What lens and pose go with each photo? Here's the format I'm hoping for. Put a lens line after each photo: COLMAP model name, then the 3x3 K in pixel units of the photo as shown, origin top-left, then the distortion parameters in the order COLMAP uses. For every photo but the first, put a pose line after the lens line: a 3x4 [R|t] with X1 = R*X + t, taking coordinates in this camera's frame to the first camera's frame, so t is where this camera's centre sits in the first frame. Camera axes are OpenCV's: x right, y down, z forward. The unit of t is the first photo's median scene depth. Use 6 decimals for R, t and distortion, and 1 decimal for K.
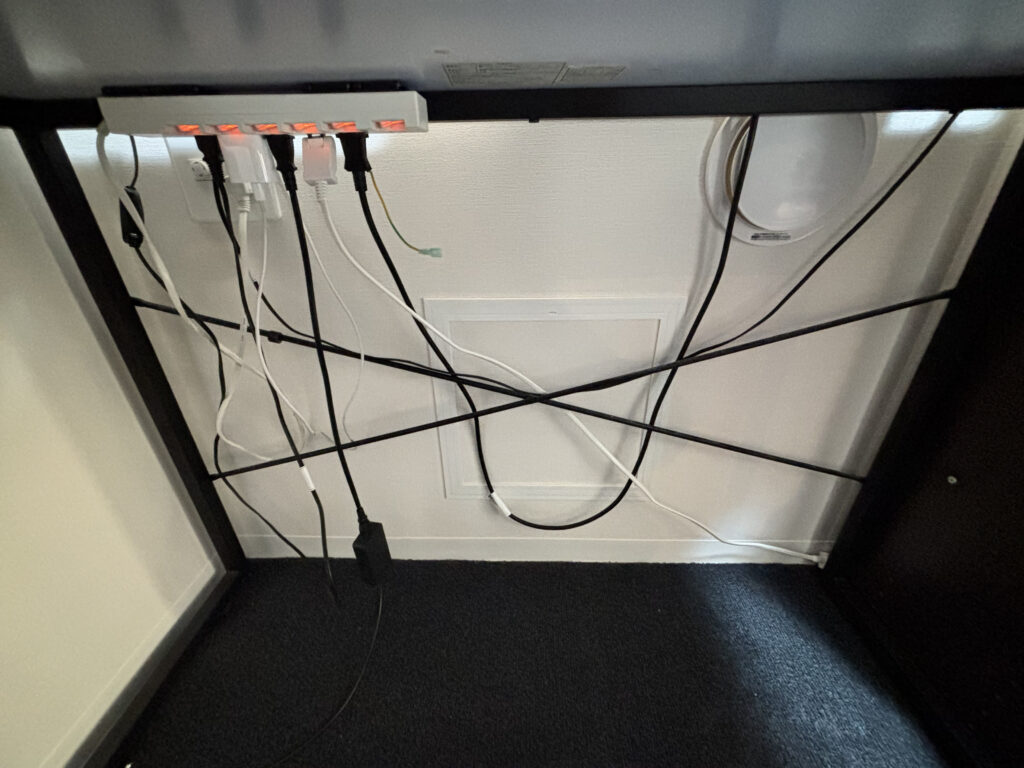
lens RADIAL K [[440.7, 0, 512.0], [0, 440.7, 384.0], [0, 0, 1]] dist [0.001292, -0.000409]
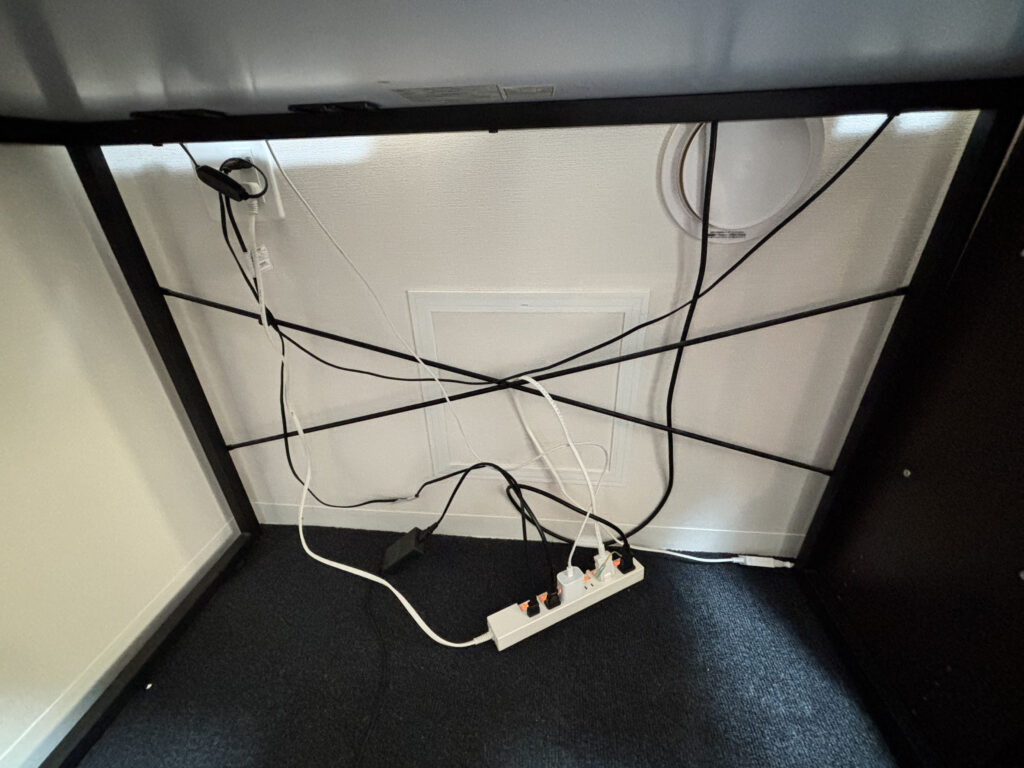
lens RADIAL K [[440.7, 0, 512.0], [0, 440.7, 384.0], [0, 0, 1]] dist [0.001292, -0.000409]
pose [[0.996585, 0.025689, -0.078470, 0.160194], [-0.025513, 0.999669, 0.003245, 0.031491], [0.078528, -0.001232, 0.996911, -0.091001]]
